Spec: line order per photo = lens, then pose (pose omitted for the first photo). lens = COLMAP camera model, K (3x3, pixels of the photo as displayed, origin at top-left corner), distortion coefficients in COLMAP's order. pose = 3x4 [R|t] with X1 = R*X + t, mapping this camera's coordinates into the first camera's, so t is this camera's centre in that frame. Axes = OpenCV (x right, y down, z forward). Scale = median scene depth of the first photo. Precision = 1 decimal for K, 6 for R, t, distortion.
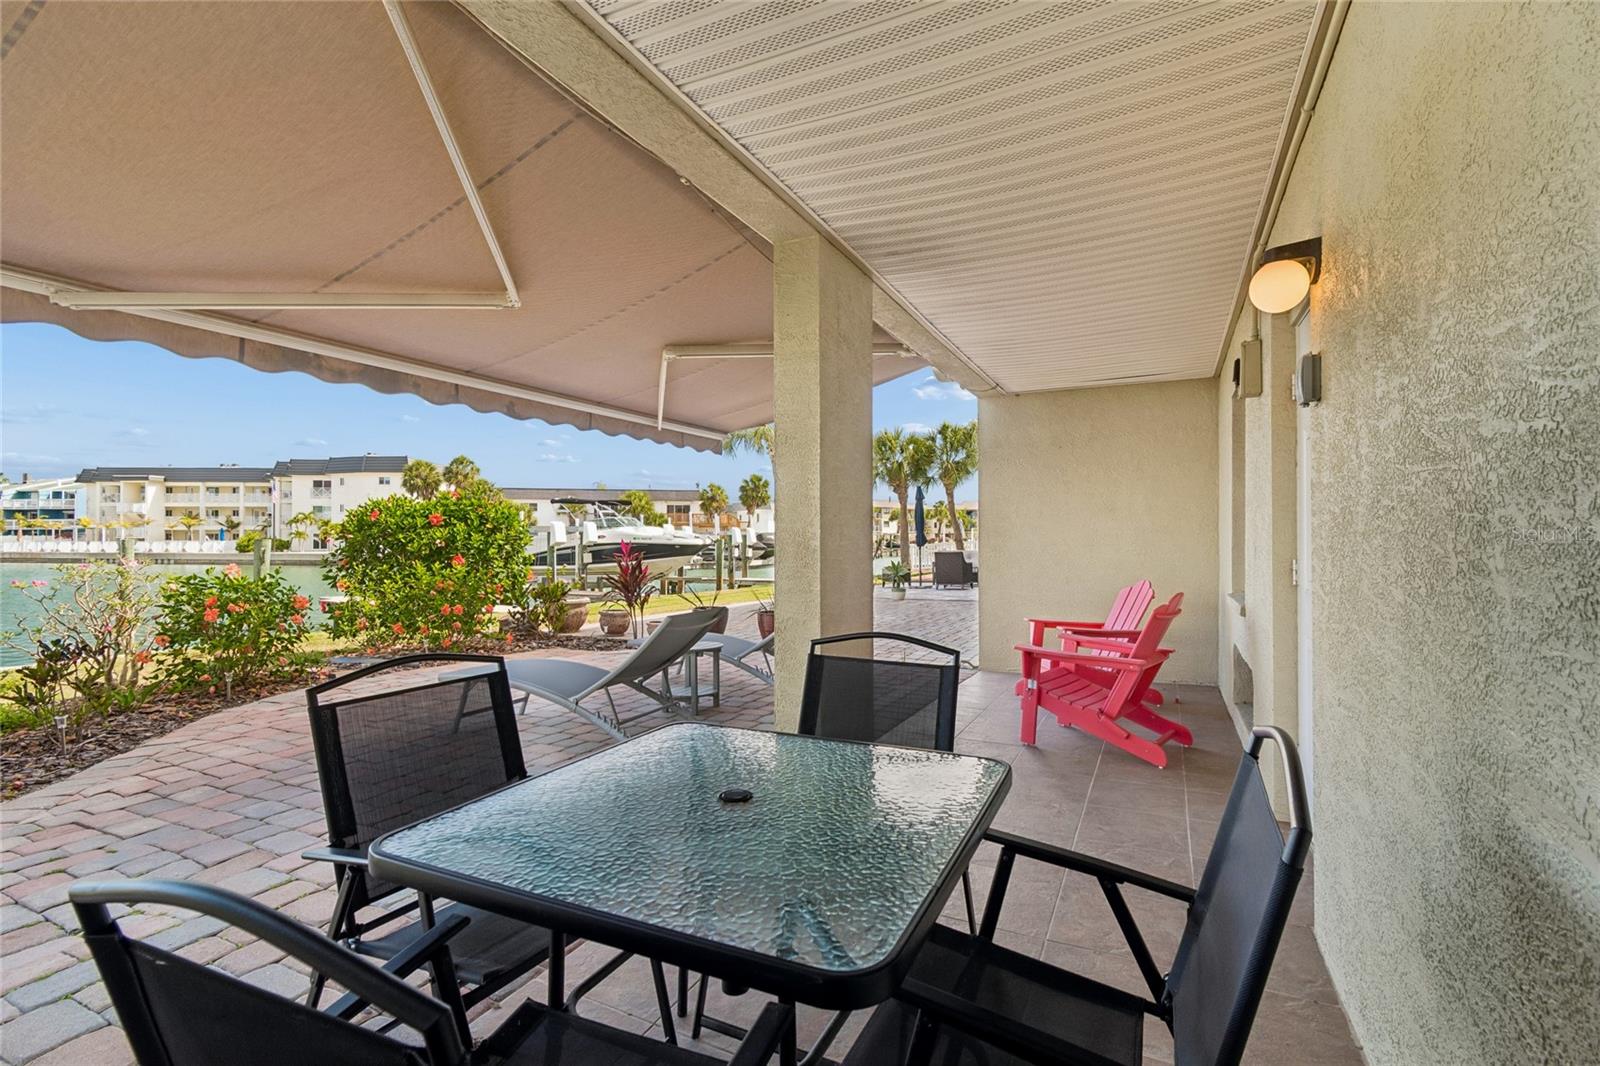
lens RADIAL K [[719.7, 0, 816.4], [0, 719.7, 530.8], [0, 0, 1]] dist [-0.003390, -0.000834]
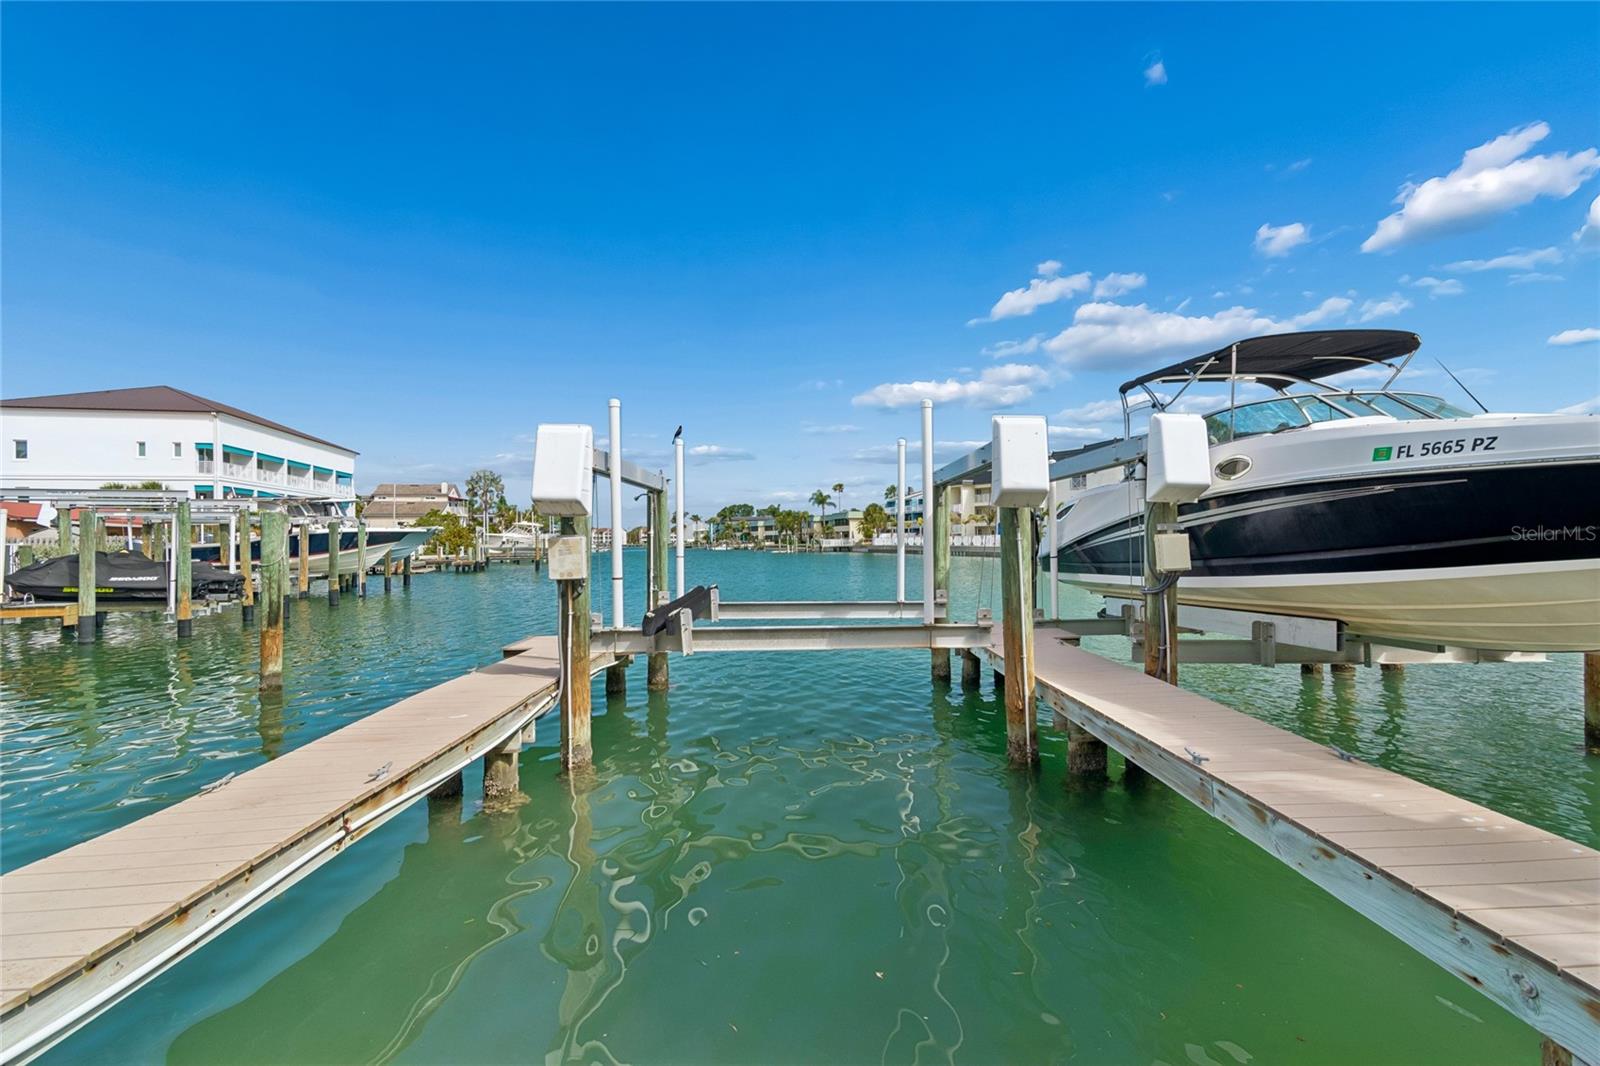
lens RADIAL K [[713.1, 0, 813.2], [0, 713.1, 539.5], [0, 0, 1]] dist [0.003328, -0.000202]
pose [[0.501001, -0.006323, -0.865424, -0.046360], [0.022638, 0.999727, 0.005802, 0.008288], [0.865151, -0.022498, 0.501007, 0.219029]]
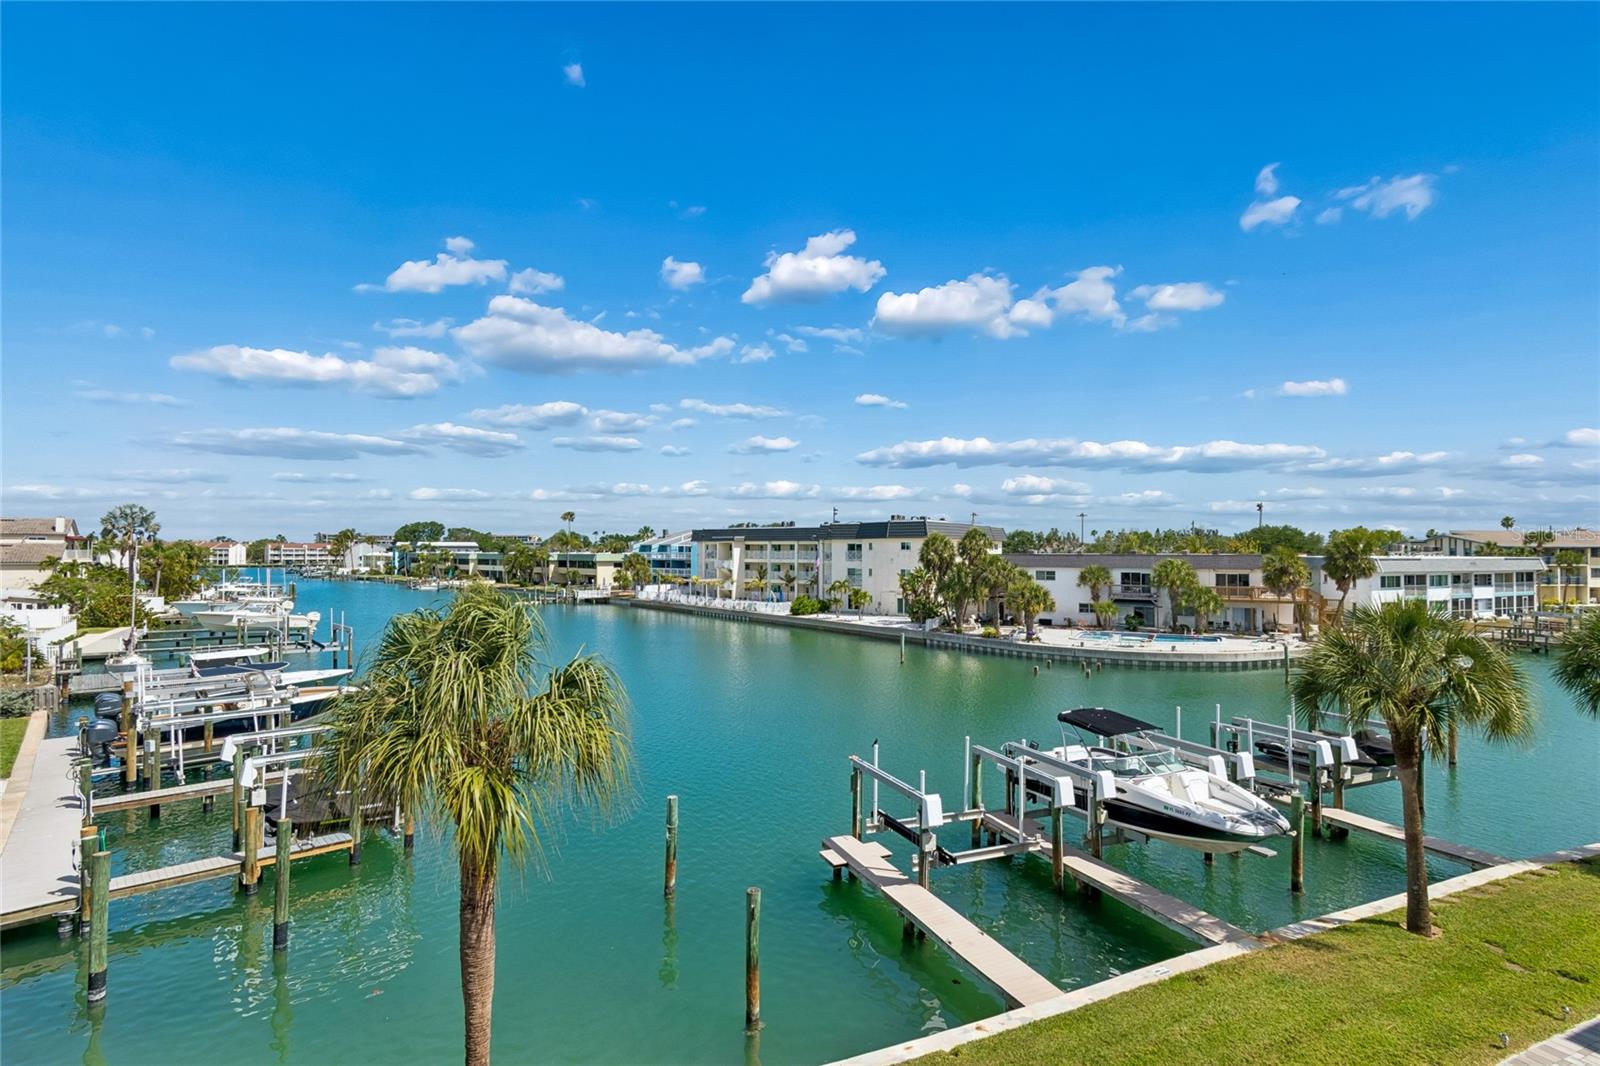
lens RADIAL K [[814.6, 0, 814.1], [0, 814.6, 535.3], [0, 0, 1]] dist [0.003803, -0.007405]
pose [[0.787401, -0.007881, -0.616391, -0.004930], [0.004124, 0.999963, -0.007517, -0.075440], [0.616427, 0.003377, 0.787405, 0.031558]]
